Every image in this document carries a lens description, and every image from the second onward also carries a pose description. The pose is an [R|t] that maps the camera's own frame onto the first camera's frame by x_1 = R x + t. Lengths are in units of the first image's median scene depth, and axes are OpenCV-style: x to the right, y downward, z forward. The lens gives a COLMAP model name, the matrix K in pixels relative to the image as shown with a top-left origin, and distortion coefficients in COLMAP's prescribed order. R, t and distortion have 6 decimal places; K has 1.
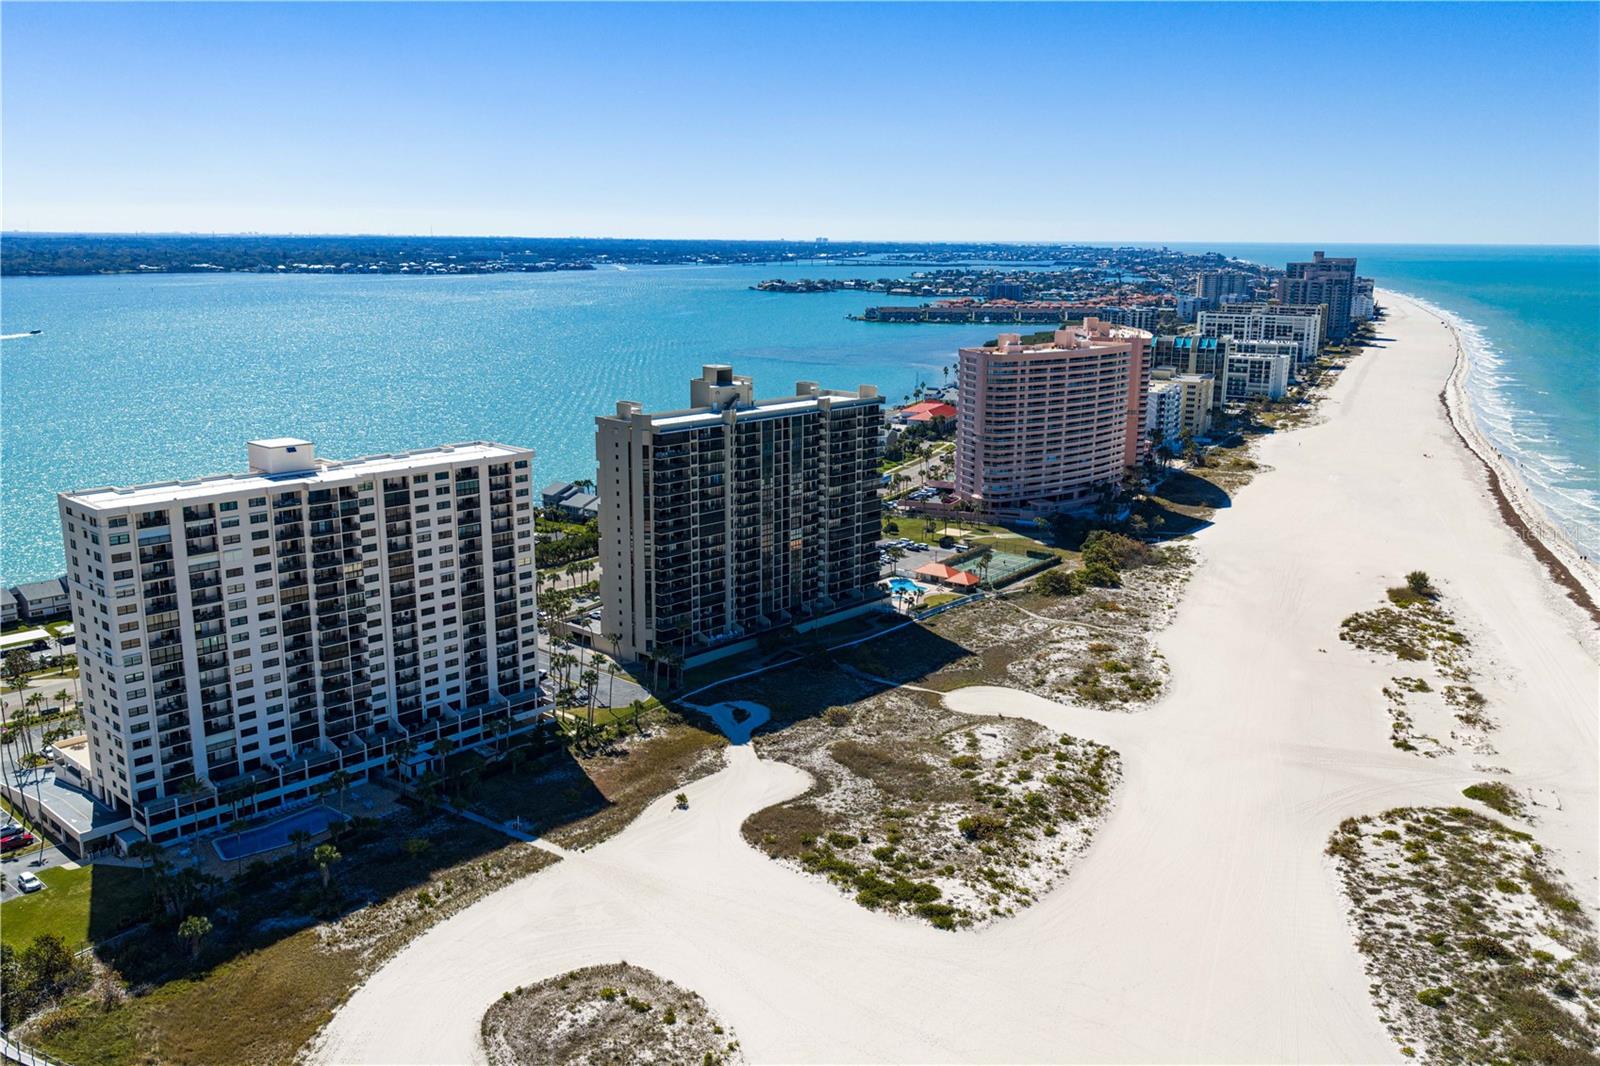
lens RADIAL K [[1321.9, 0, 800.0], [0, 1321.9, 533.0], [0, 0, 1]] dist [0.065190, -0.136086]
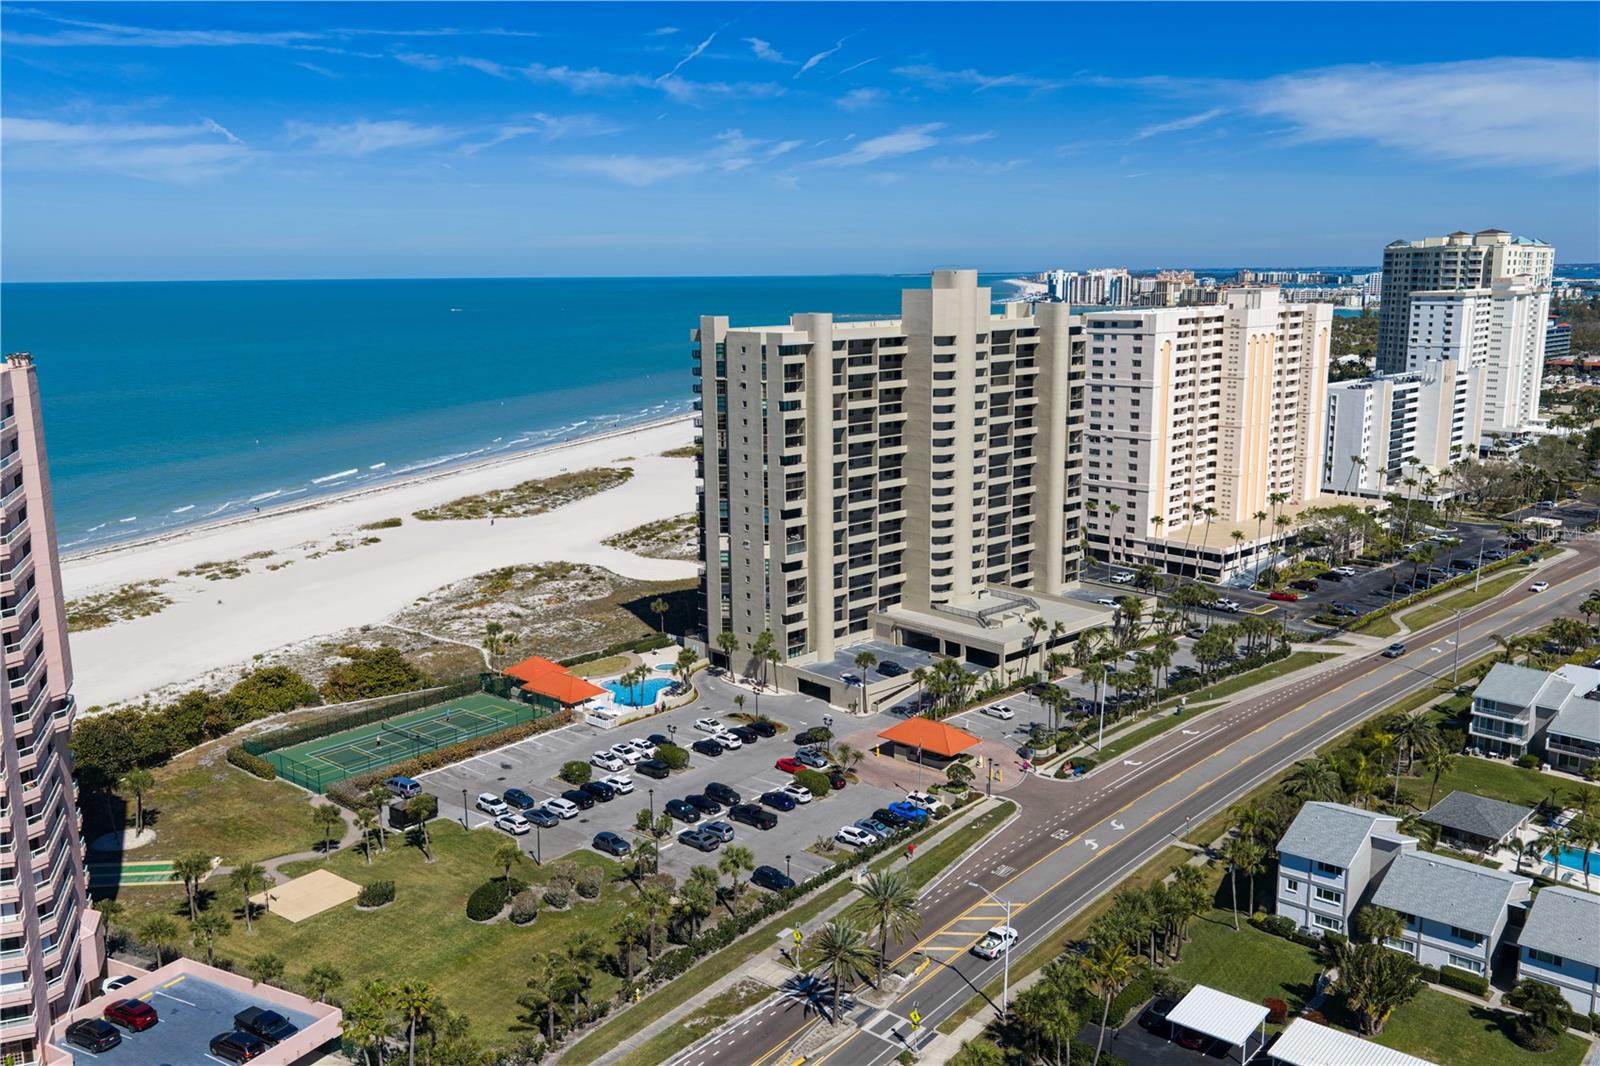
lens RADIAL K [[1347.3, 0, 800.0], [0, 1347.3, 533.0], [0, 0, 1]] dist [0.074252, -0.159781]
pose [[-0.997606, -0.009105, 0.068551, -0.041751], [0.019331, 0.915059, 0.402857, -0.361120], [-0.066396, 0.403217, -0.912692, 2.157732]]
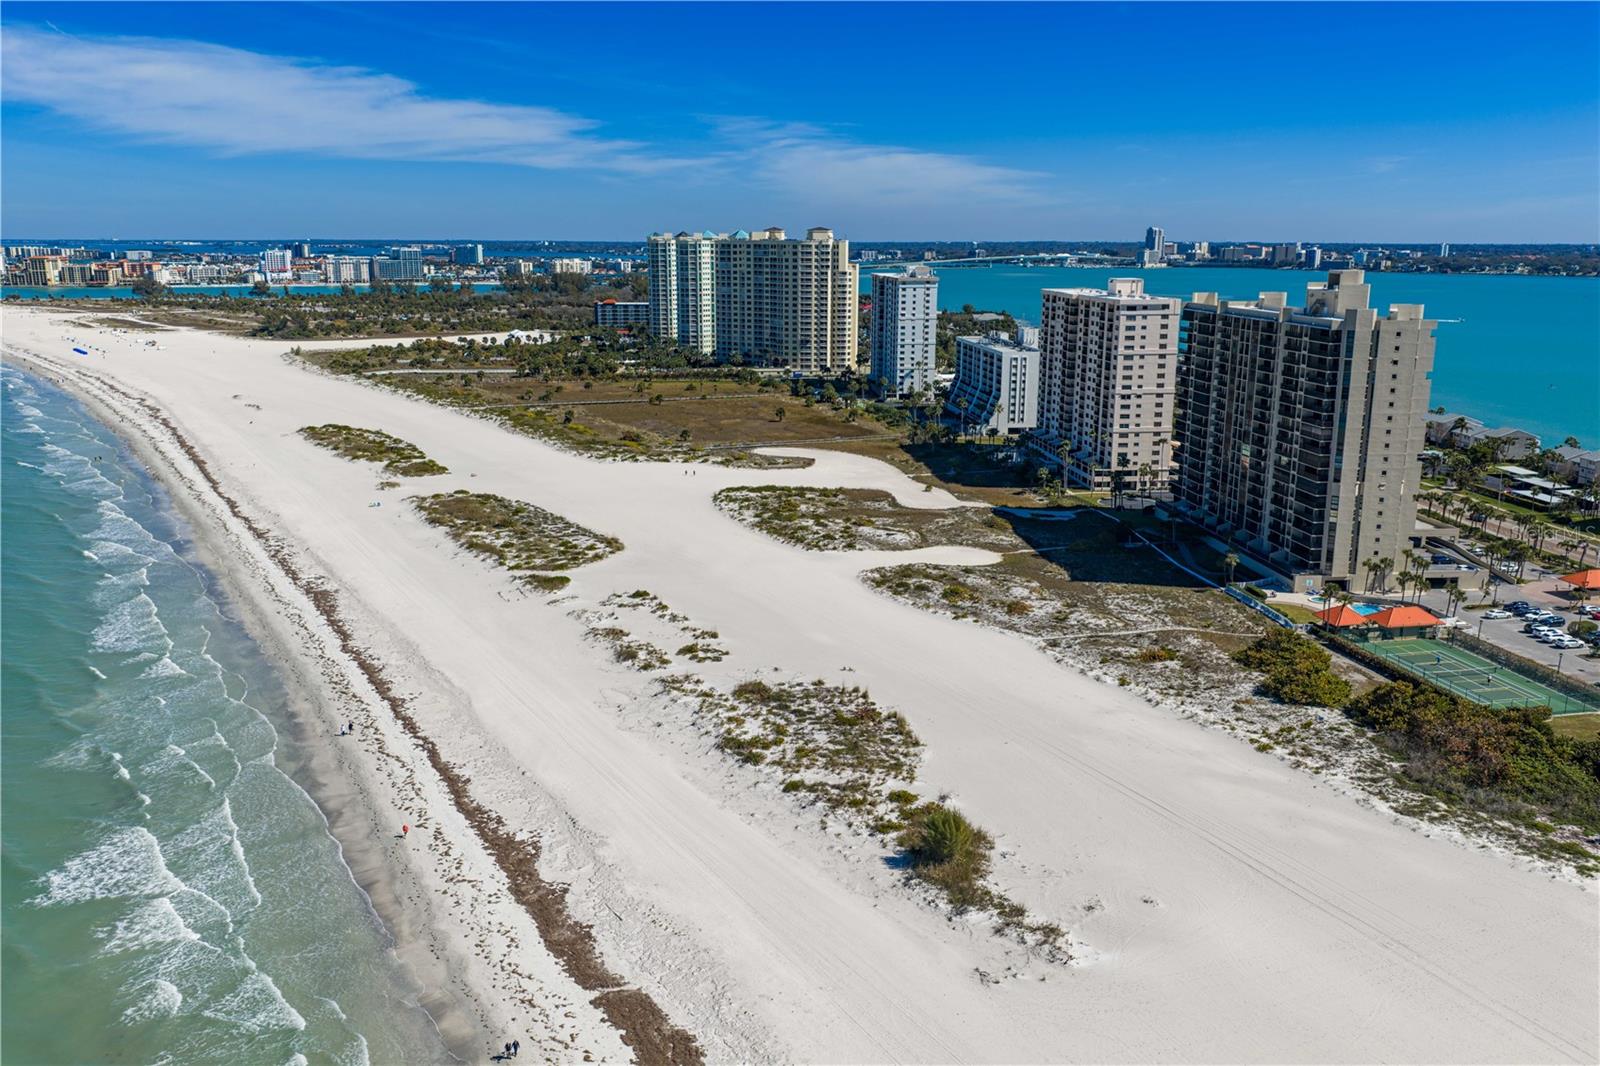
lens RADIAL K [[1301.9, 0, 799.8], [0, 1301.9, 538.9], [0, 0, 1]] dist [0.062510, -0.110194]
pose [[-0.661792, 0.159632, -0.732495, 1.125196], [-0.172290, 0.918530, 0.355835, -0.272234], [0.729621, 0.361691, -0.580373, 1.684018]]
